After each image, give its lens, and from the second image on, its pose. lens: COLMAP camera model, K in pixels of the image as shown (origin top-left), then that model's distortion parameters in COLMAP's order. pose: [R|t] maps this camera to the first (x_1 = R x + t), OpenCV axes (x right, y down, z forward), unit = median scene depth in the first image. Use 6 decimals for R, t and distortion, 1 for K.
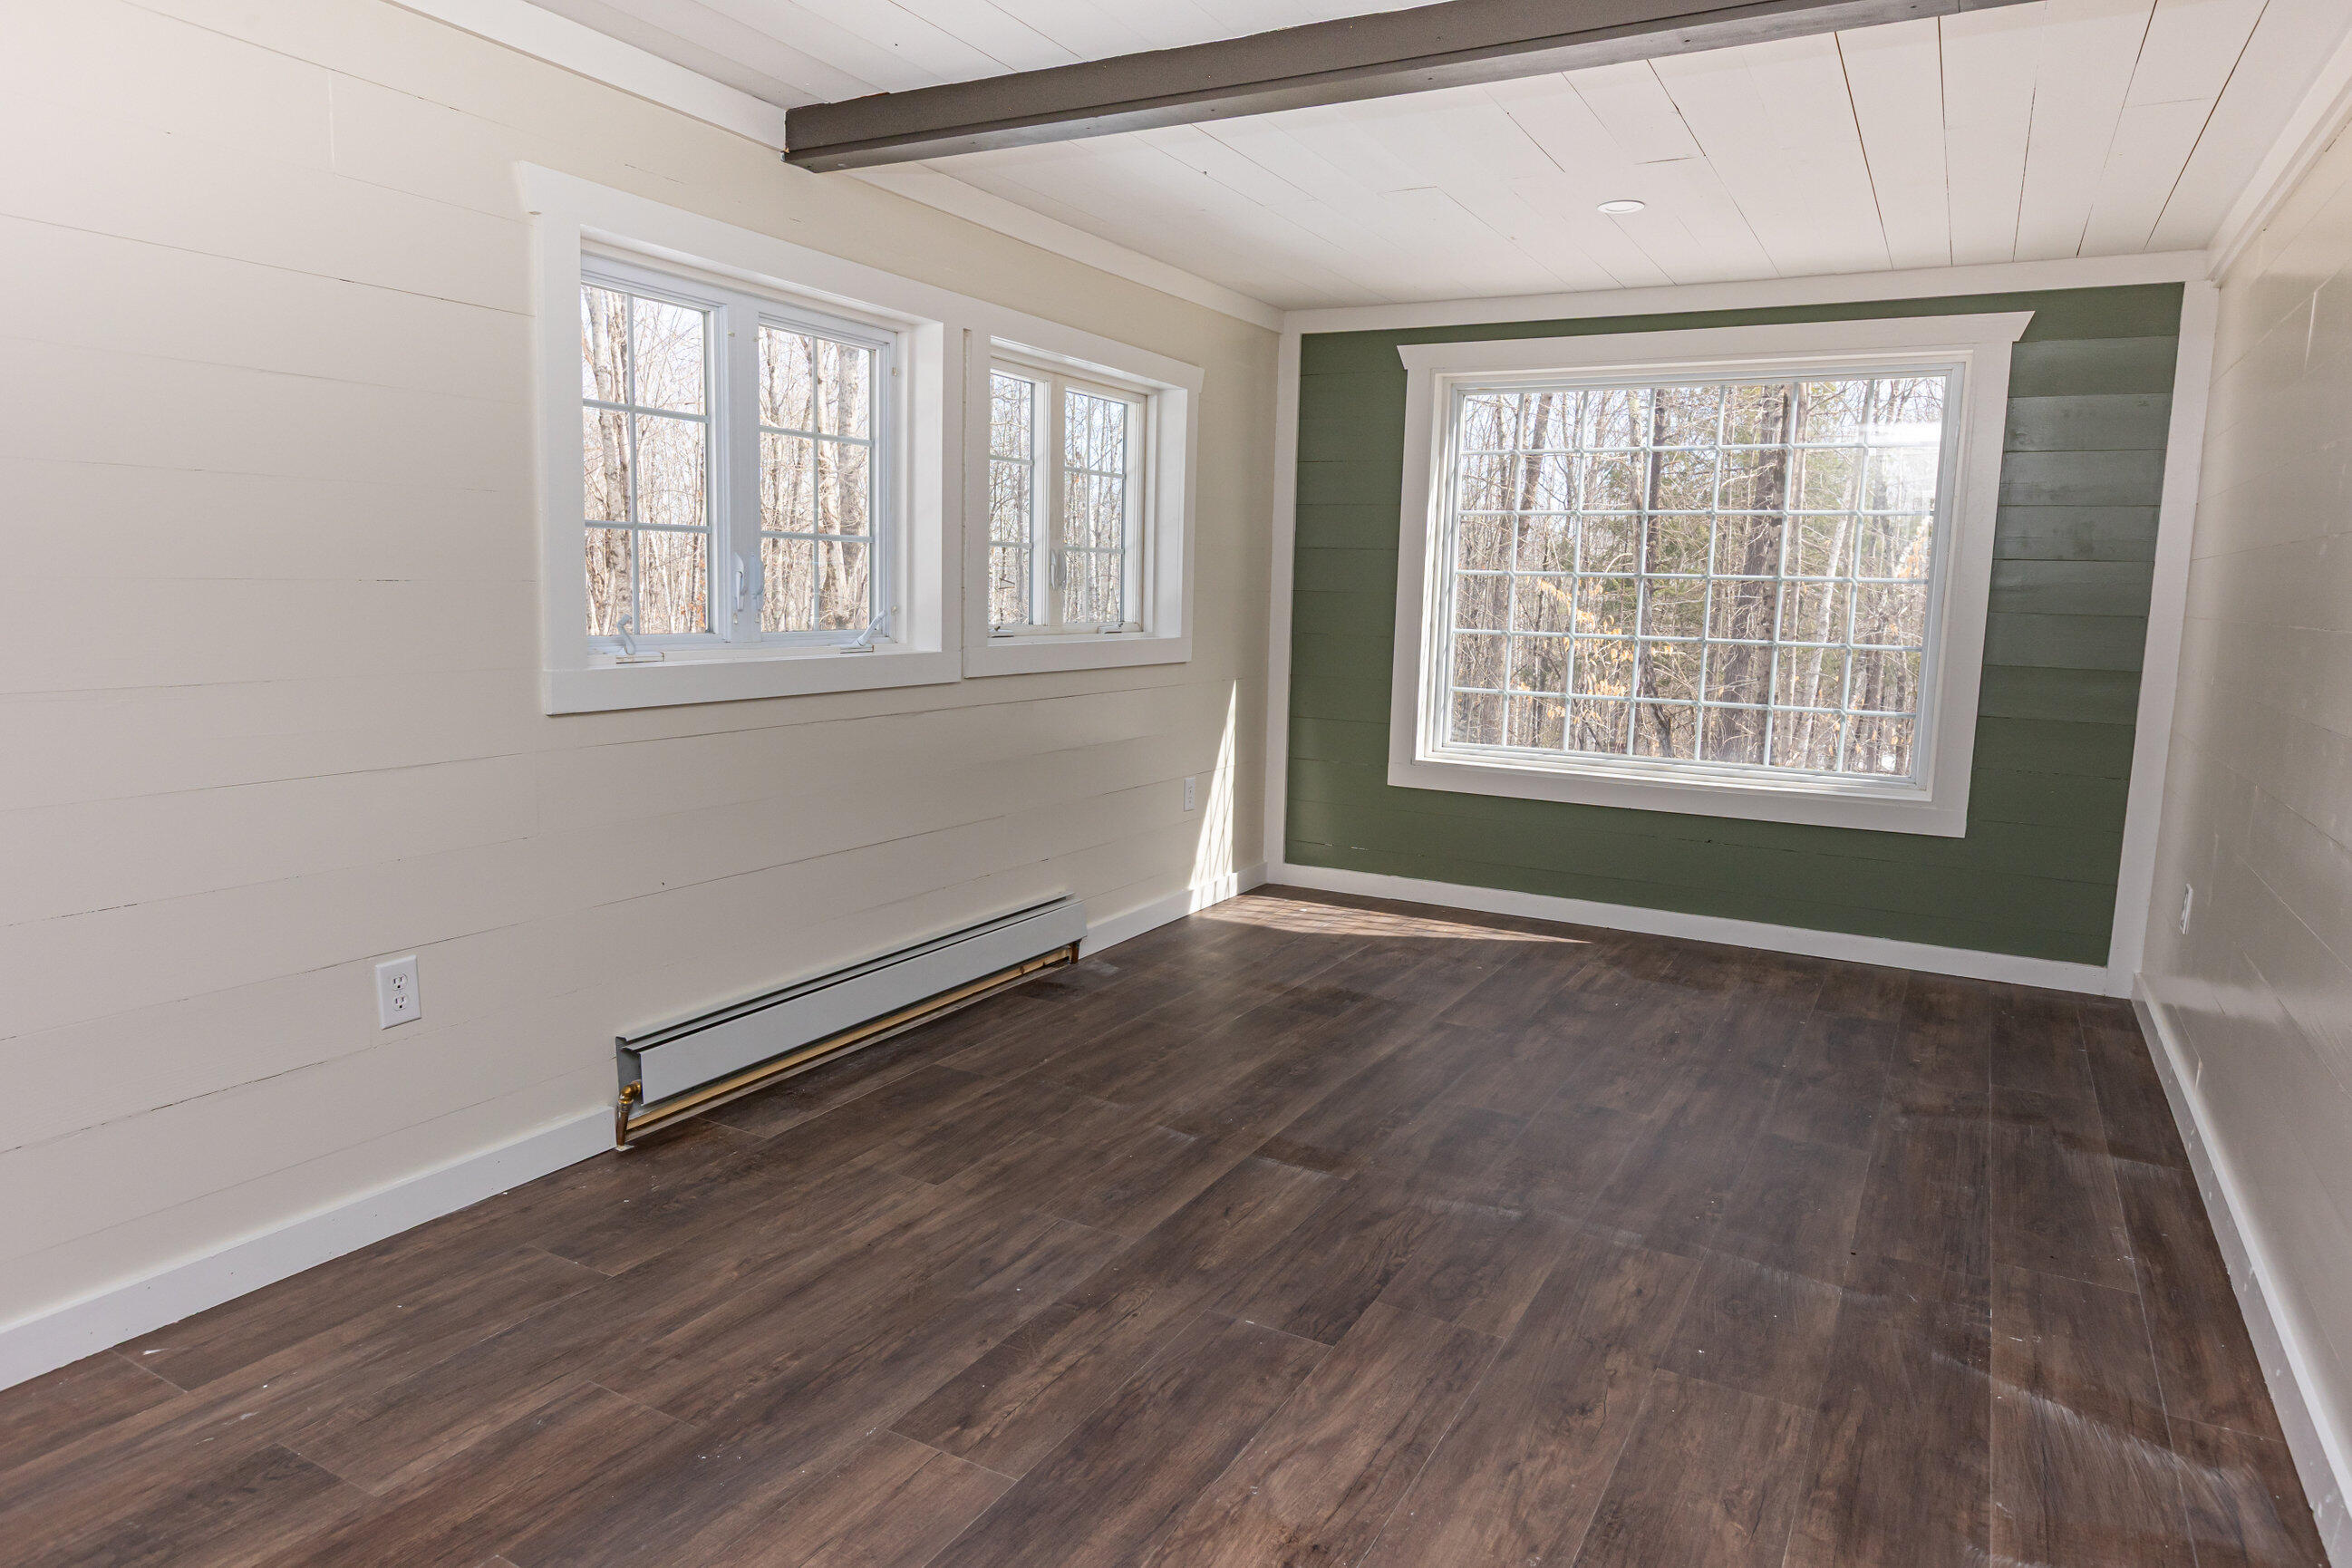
lens RADIAL K [[1480.1, 0, 1176.0], [0, 1480.1, 784.0], [0, 0, 1]] dist [-0.000392, 0.000093]
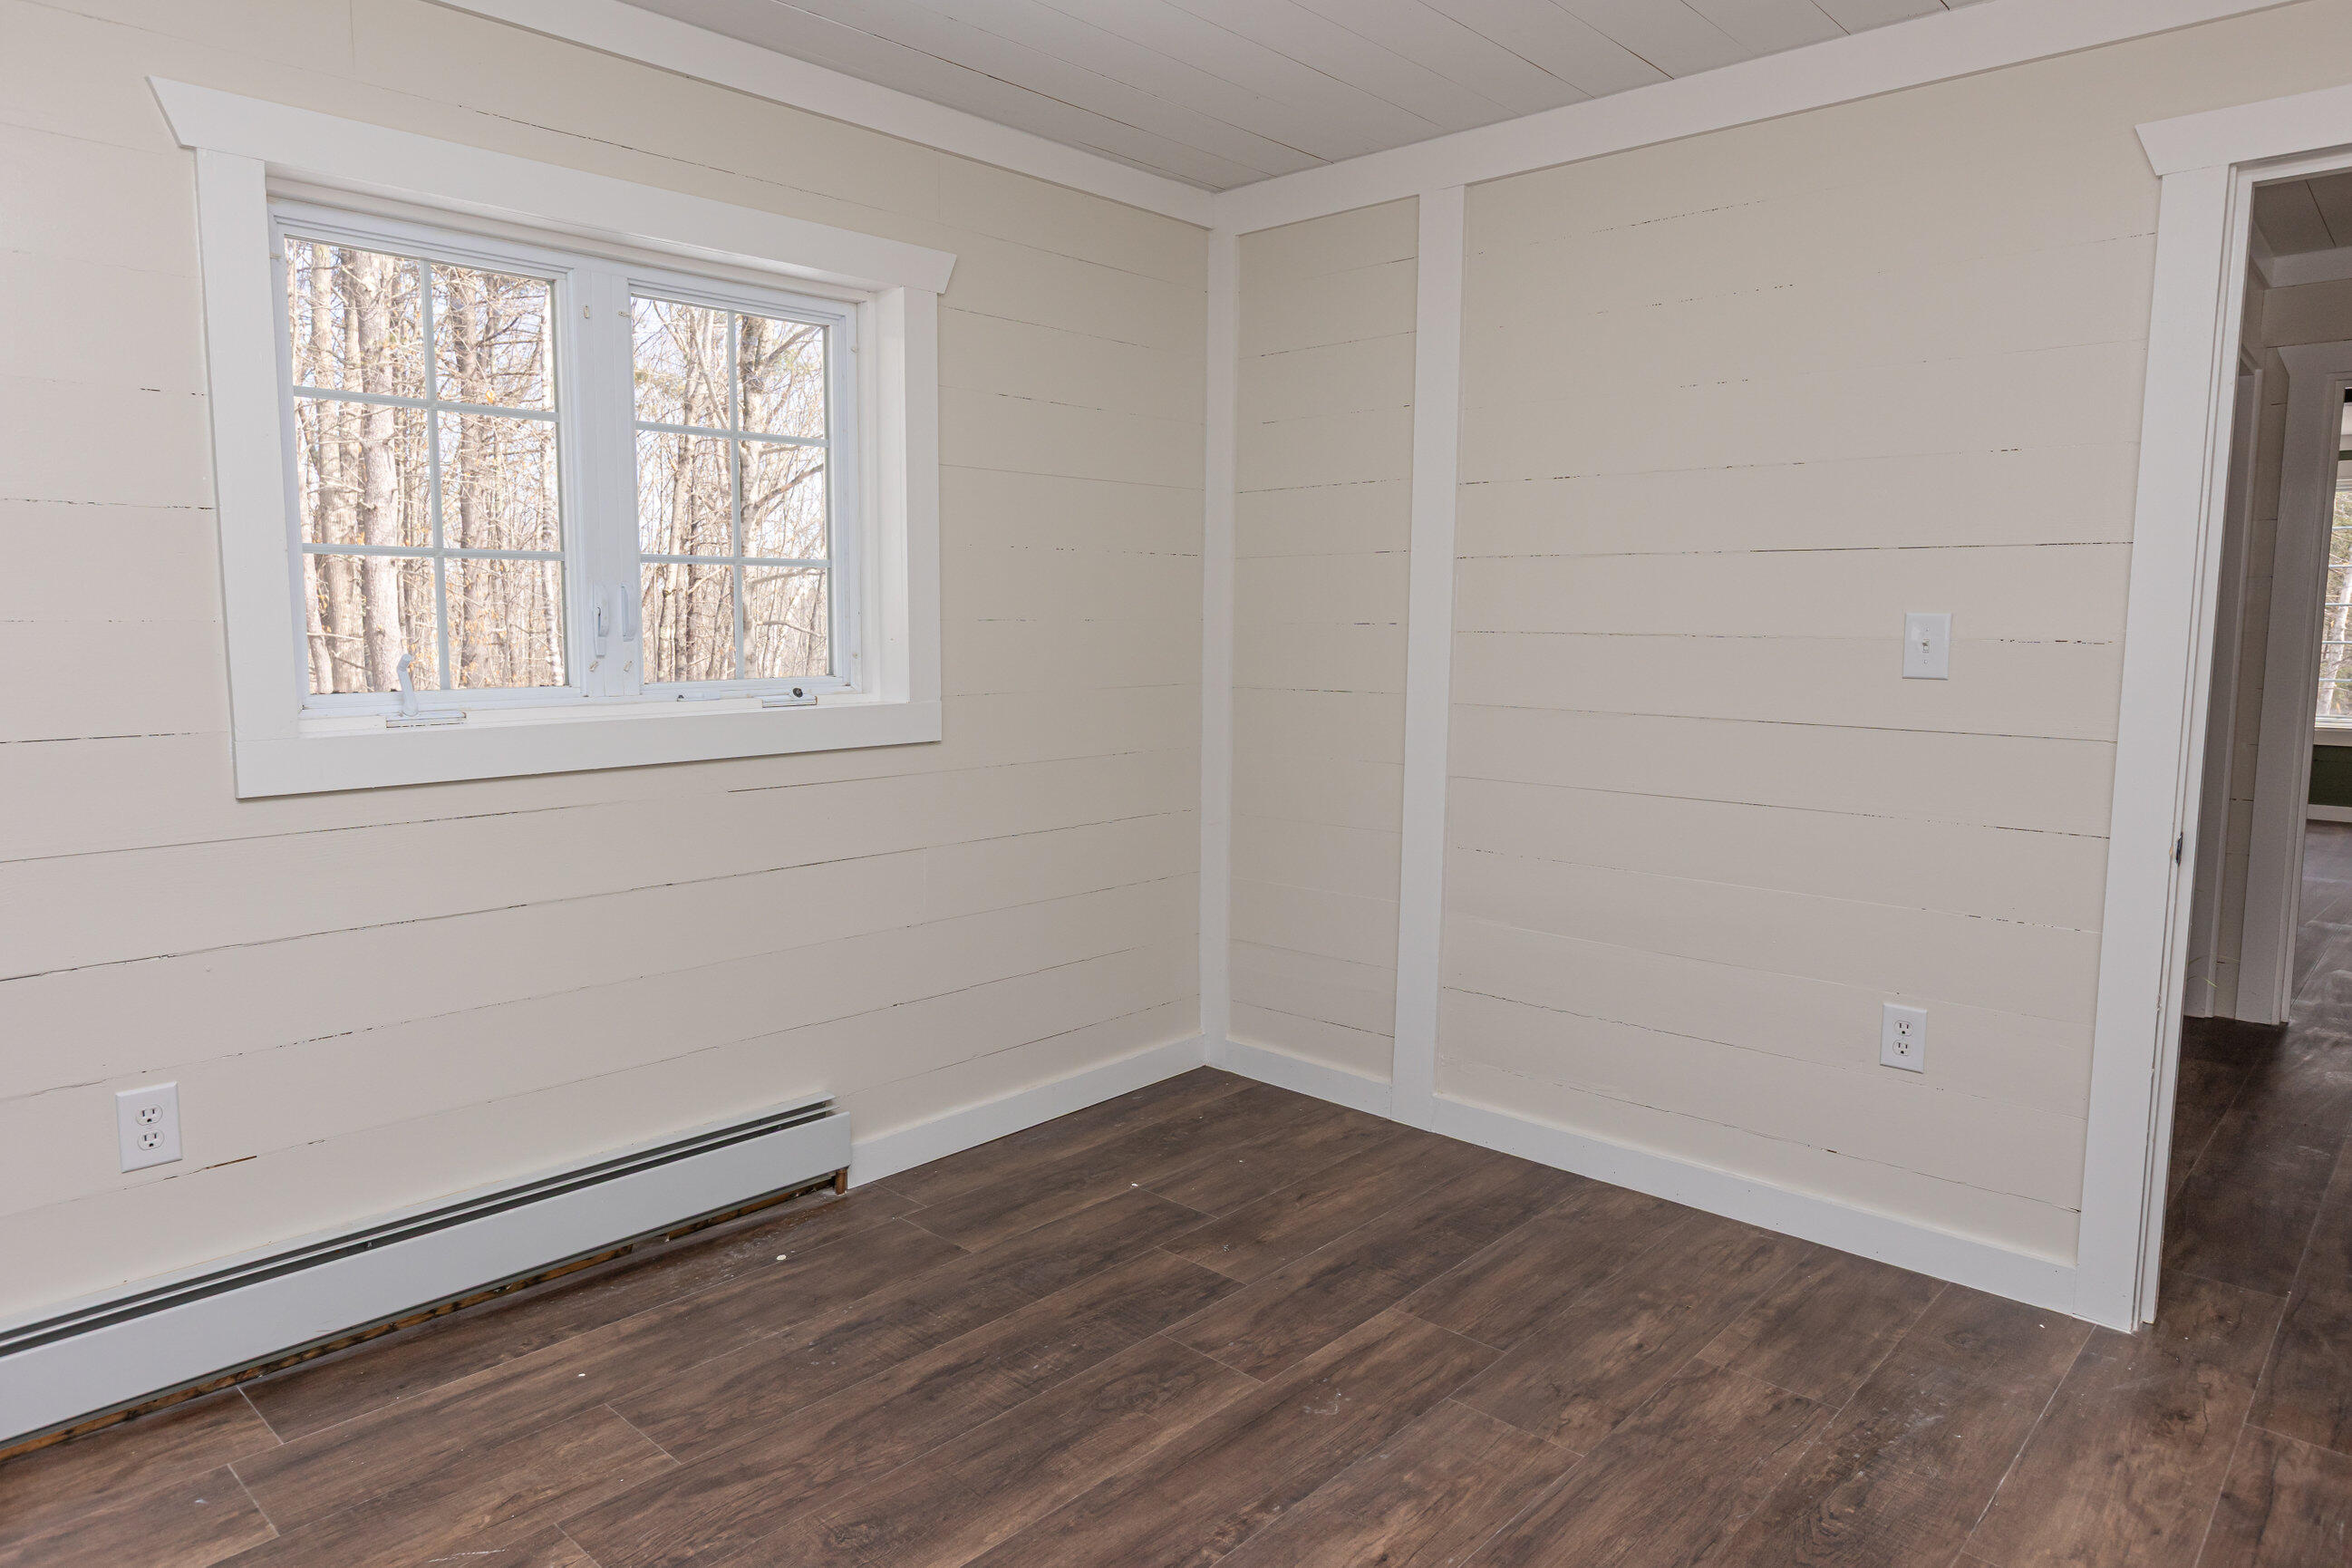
lens RADIAL K [[1459.1, 0, 1042.3], [0, 1459.1, 787.6], [0, 0, 1]] dist [-0.002829, -0.001073]
pose [[0.955054, 0.015134, -0.296045, 0.144111], [-0.020435, 0.999681, -0.014818, -0.035853], [0.295727, 0.020202, 0.955059, 0.288615]]
